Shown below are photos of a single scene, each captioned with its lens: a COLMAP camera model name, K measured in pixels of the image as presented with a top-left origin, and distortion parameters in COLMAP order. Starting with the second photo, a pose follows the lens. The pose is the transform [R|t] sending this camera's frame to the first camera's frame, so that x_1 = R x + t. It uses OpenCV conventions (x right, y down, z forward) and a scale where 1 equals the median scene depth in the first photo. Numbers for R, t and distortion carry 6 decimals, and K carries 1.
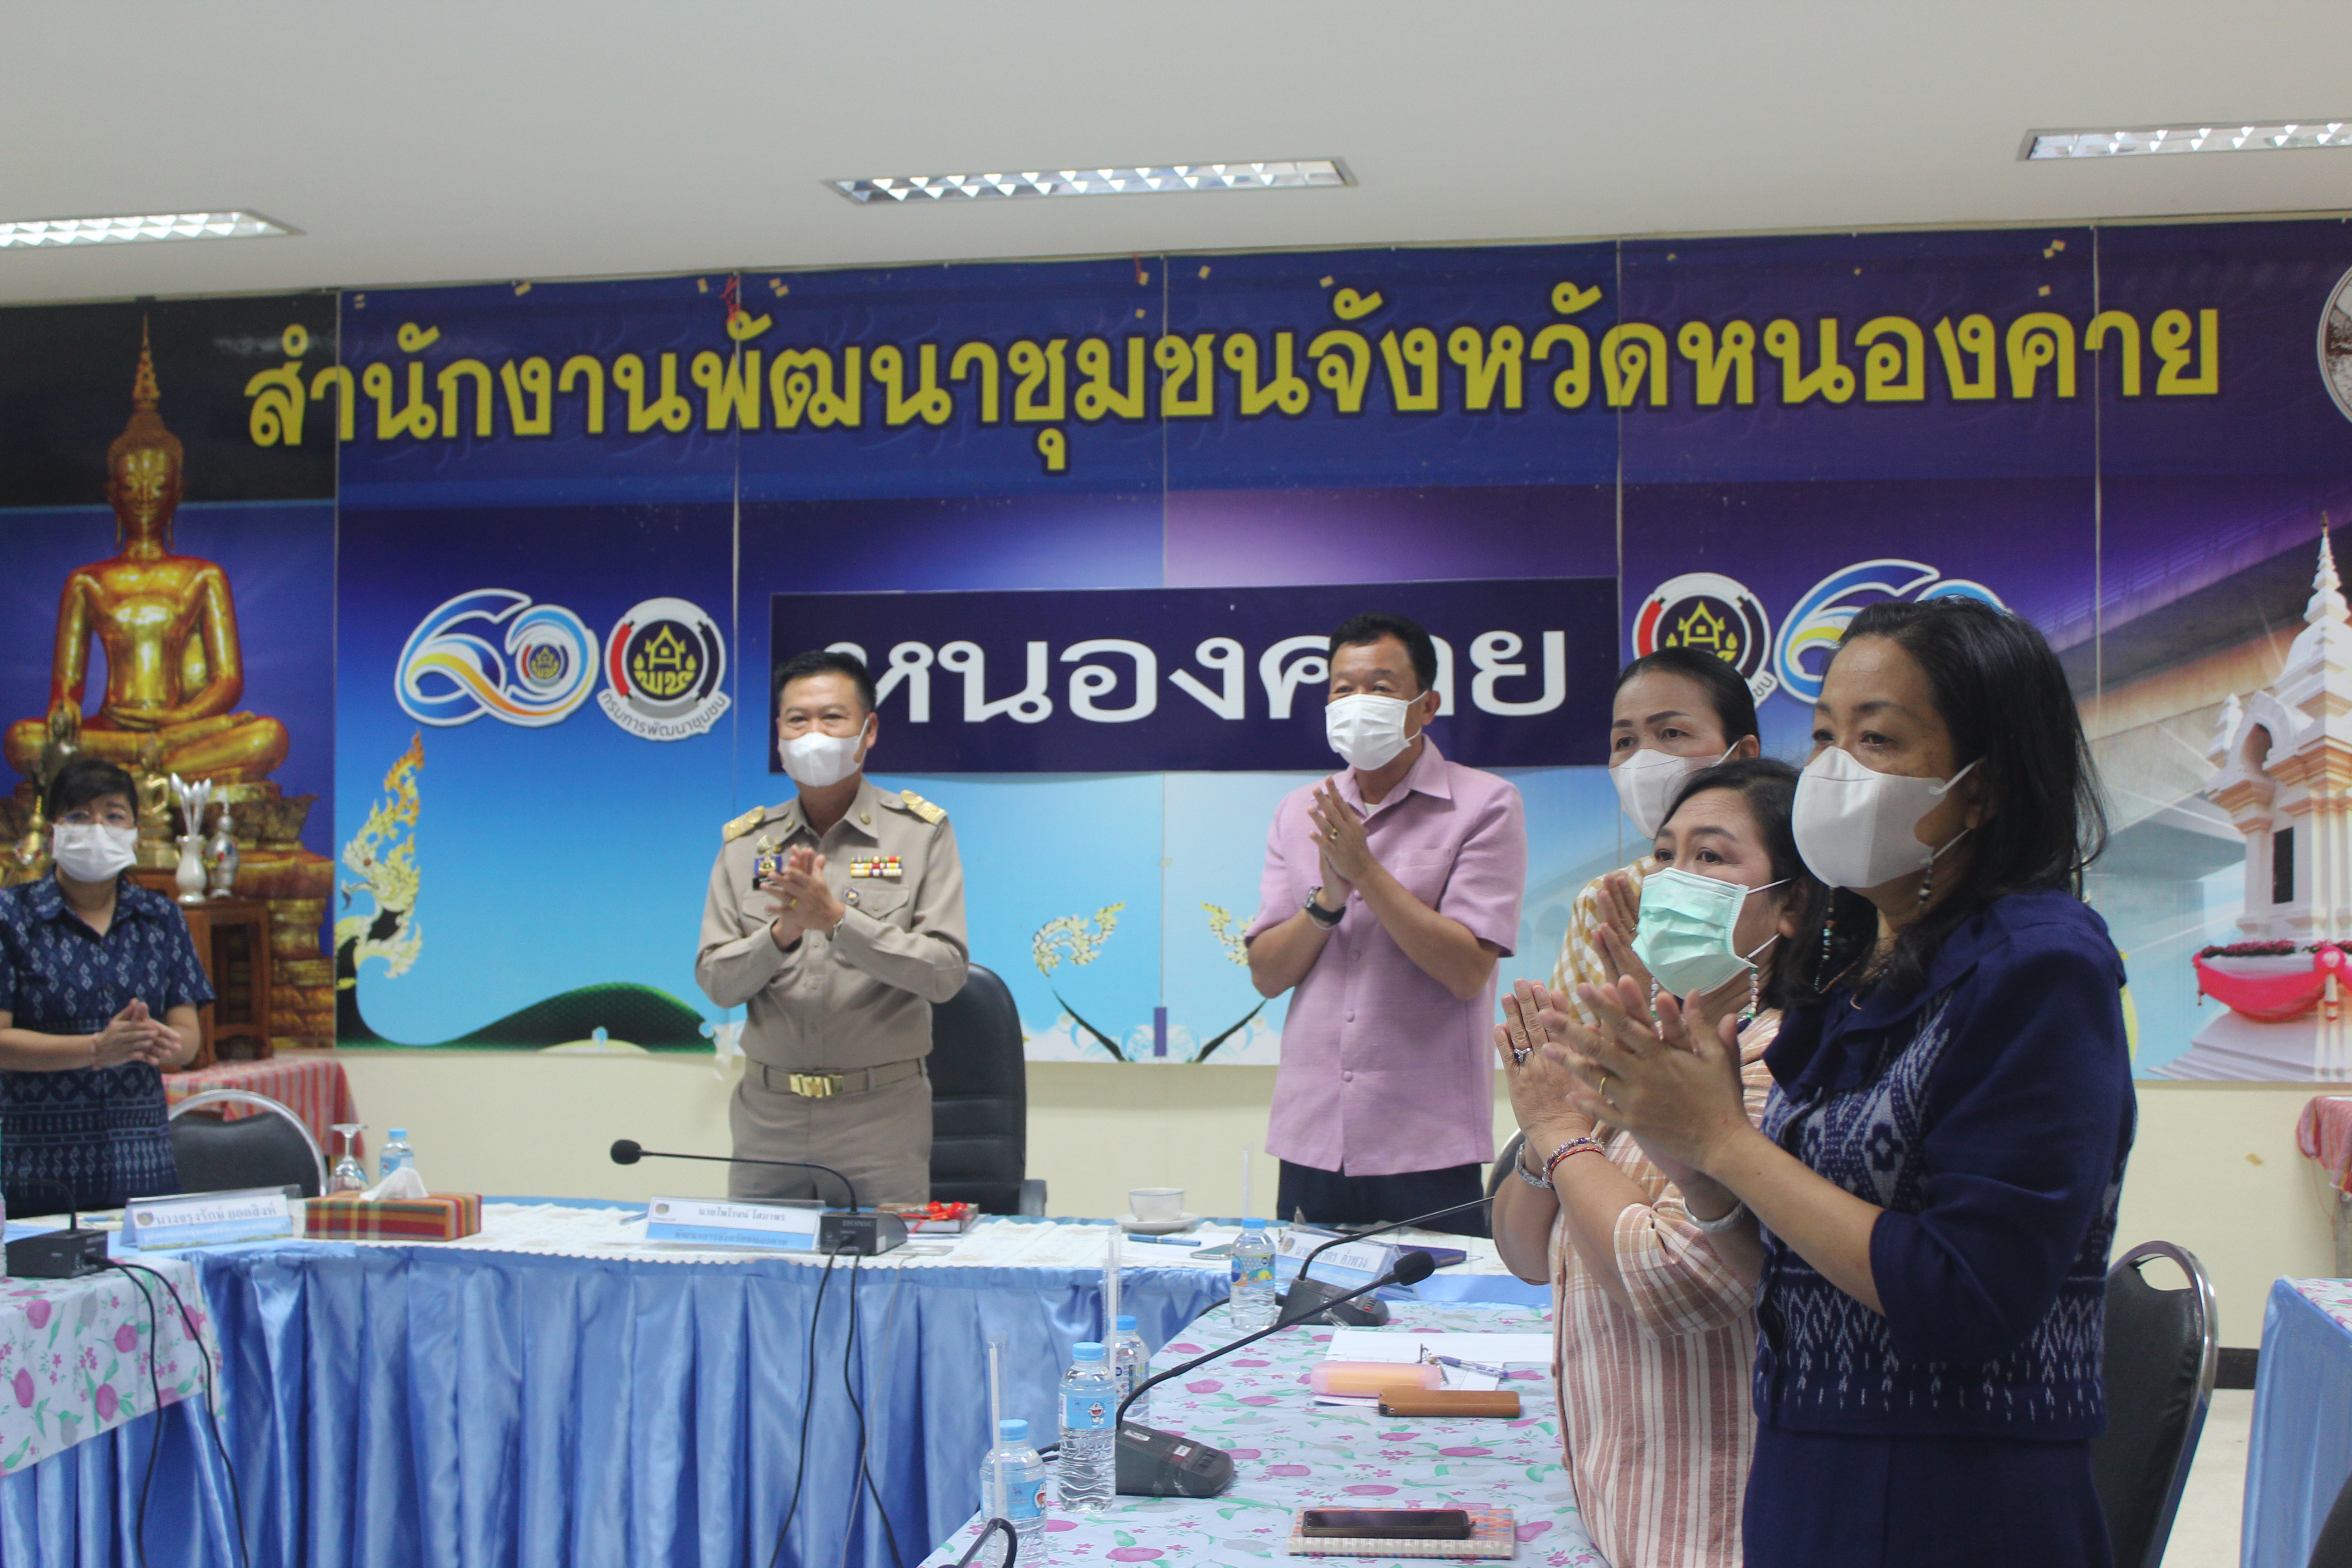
lens RADIAL K [[2907.6, 0, 1164.7], [0, 2907.6, 772.4], [0, 0, 1]] dist [-0.095558, 0.174021]
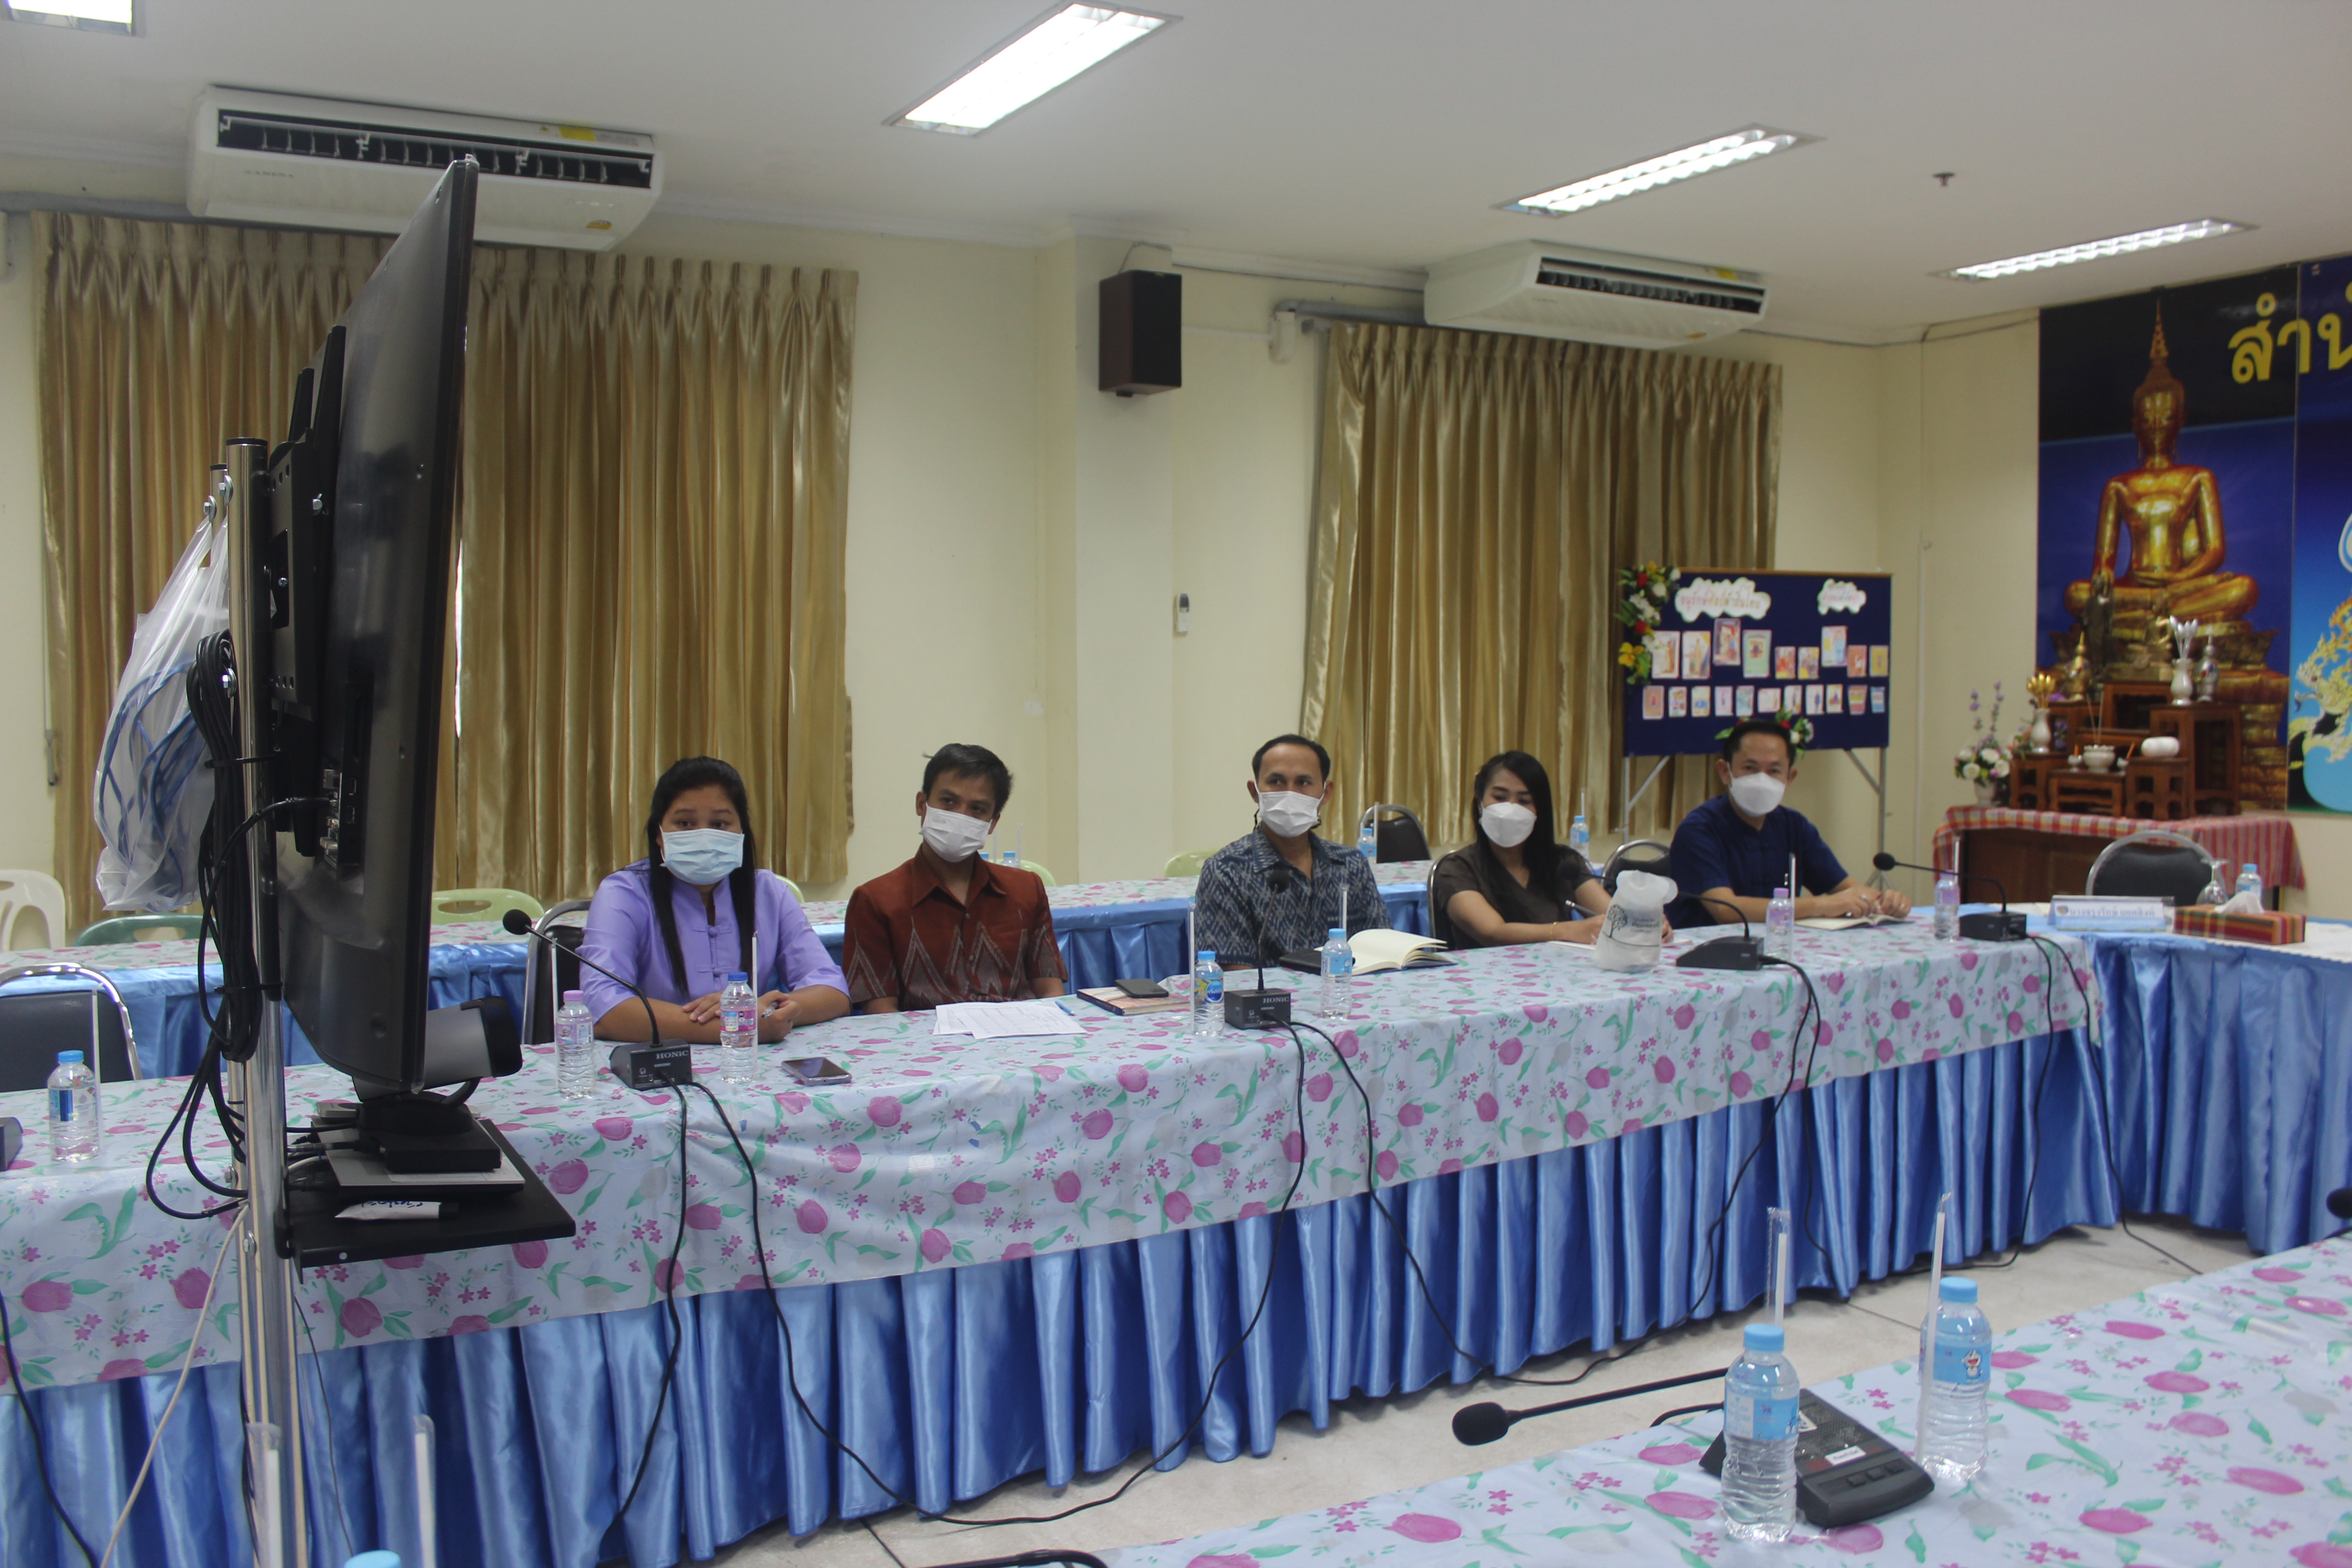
lens RADIAL K [[1941.5, 0, 1169.9], [0, 1941.5, 779.0], [0, 0, 1]] dist [-0.166475, 0.144267]
pose [[0.639799, 0.047532, -0.767071, 0.062964], [0.018011, 0.996884, 0.076795, 0.000759], [0.768332, -0.062949, 0.636949, 0.005028]]
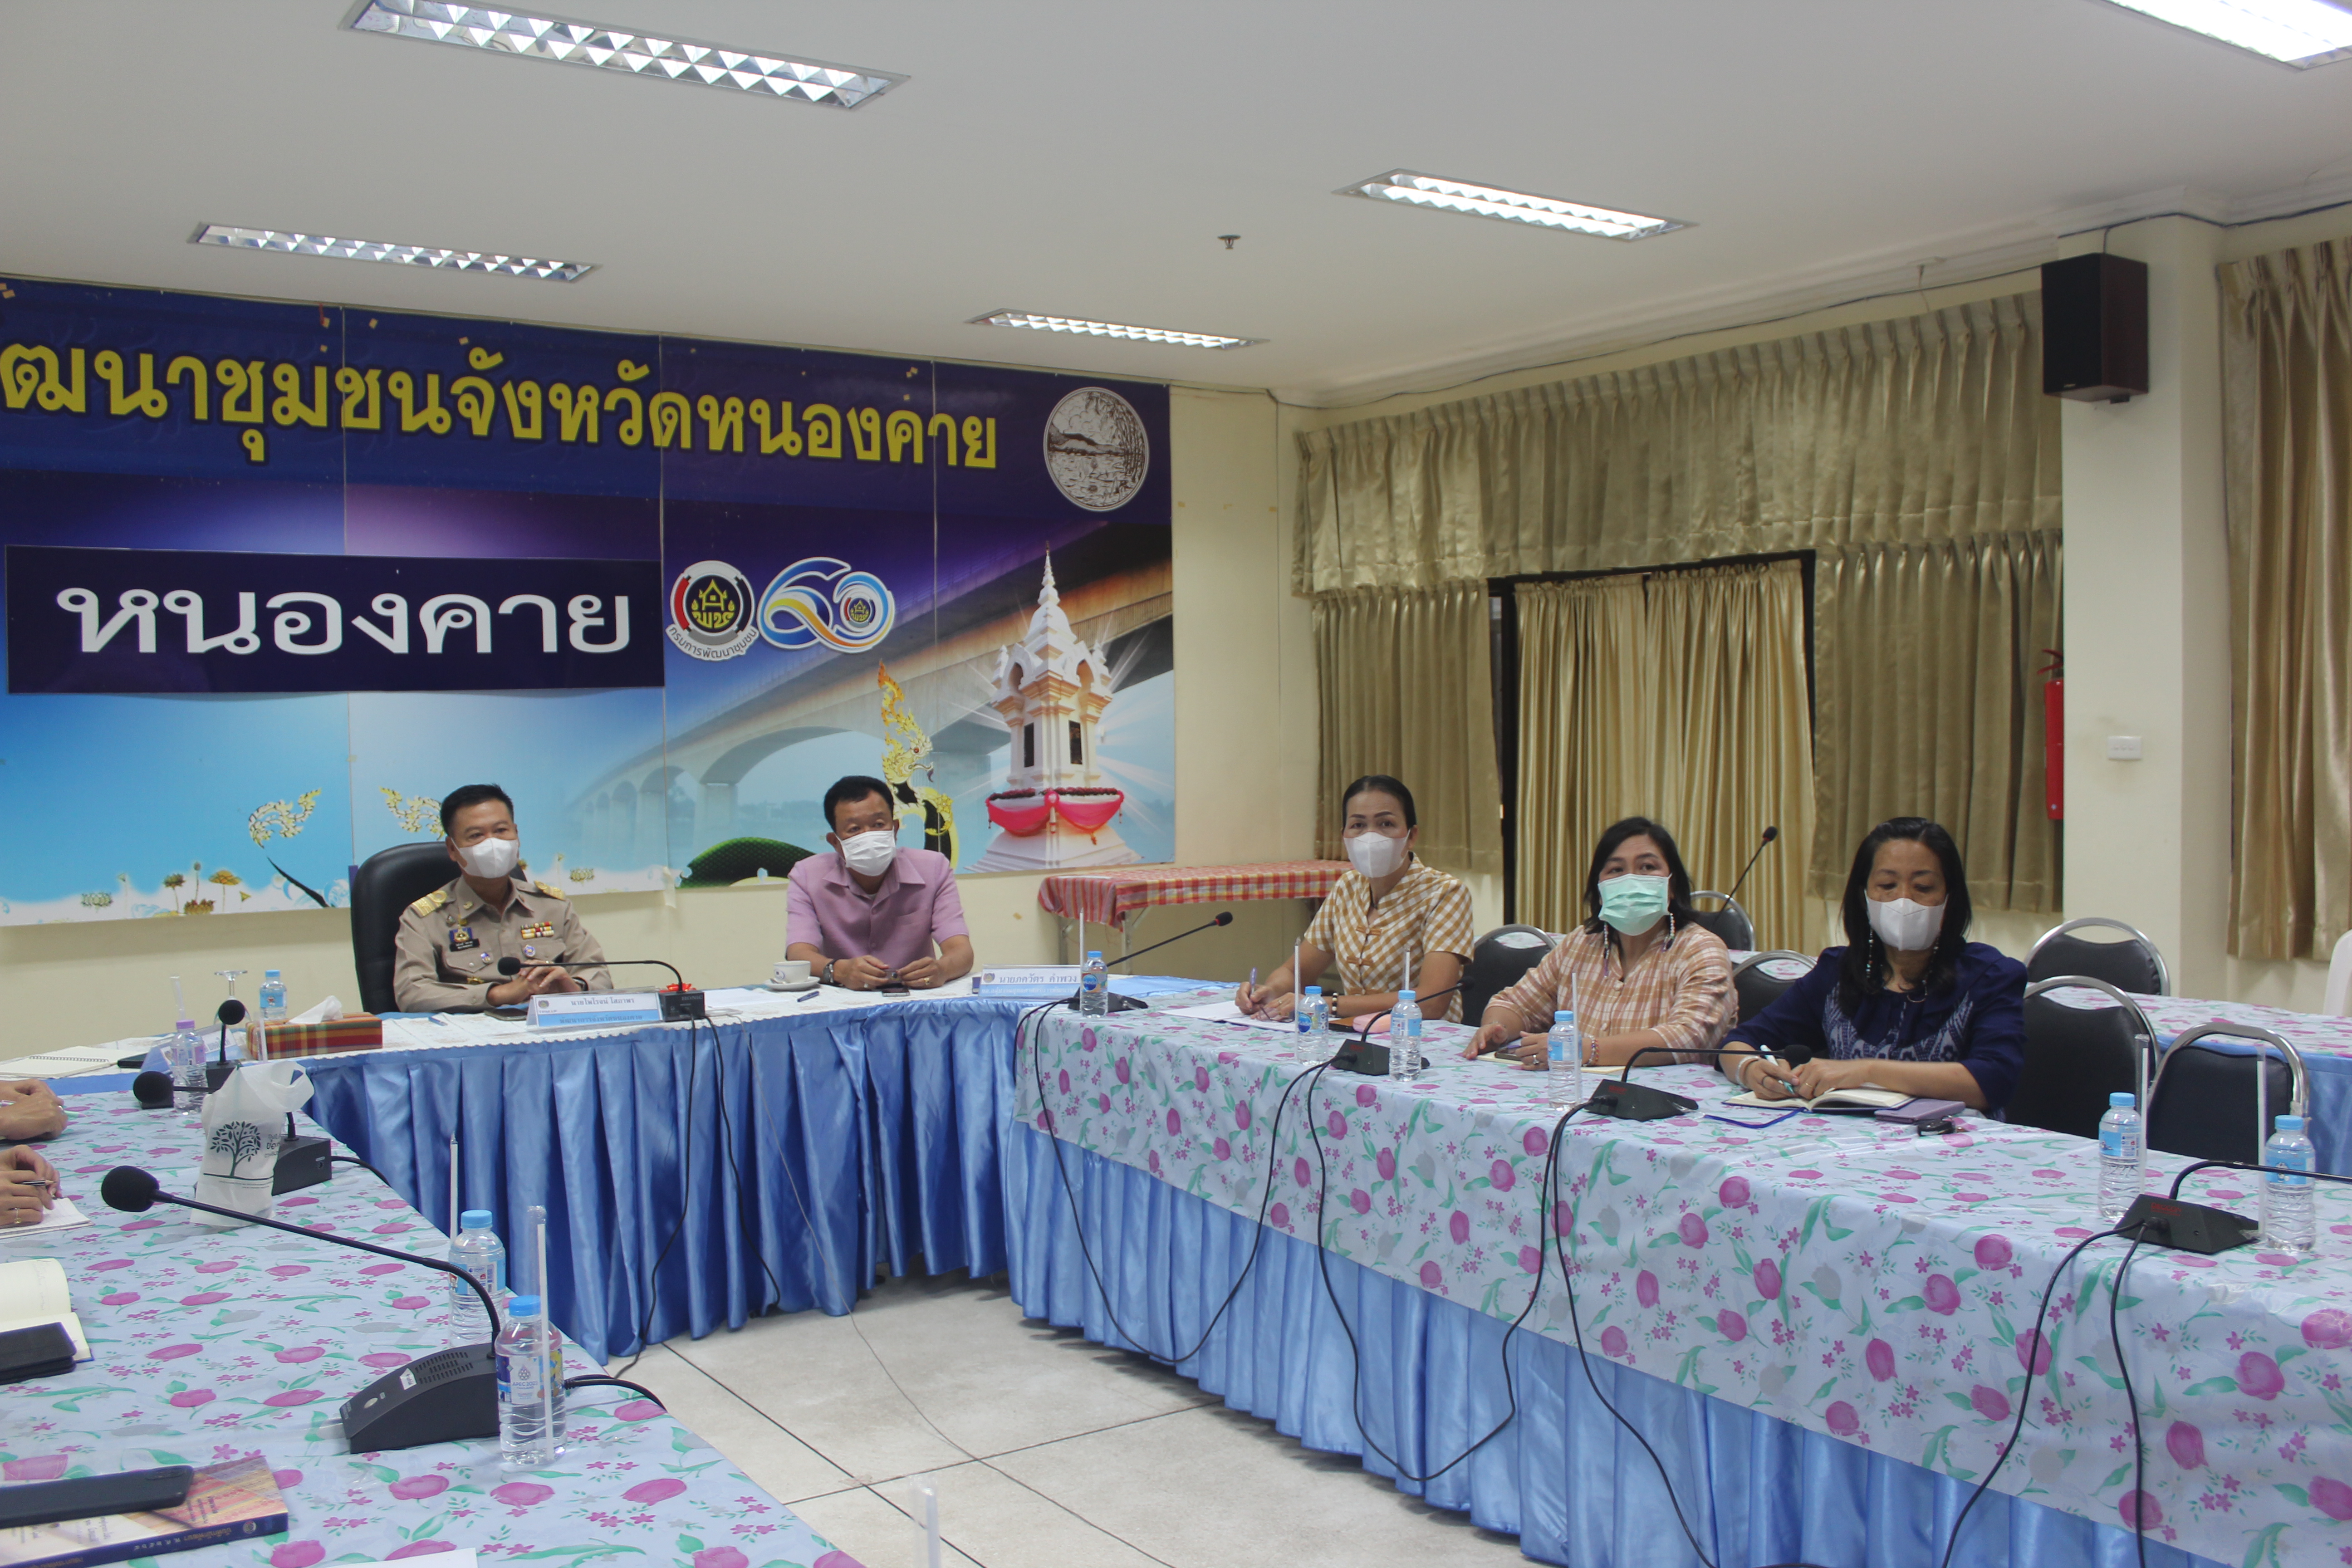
lens RADIAL K [[2037.5, 0, 1176.0], [0, 2037.5, 784.0], [0, 0, 1]] dist [-0.156715, 0.153713]
pose [[0.699430, -0.029946, 0.714074, -0.392242], [0.000453, 0.999140, 0.041457, 0.004526], [-0.714701, -0.028672, 0.698842, 0.076983]]
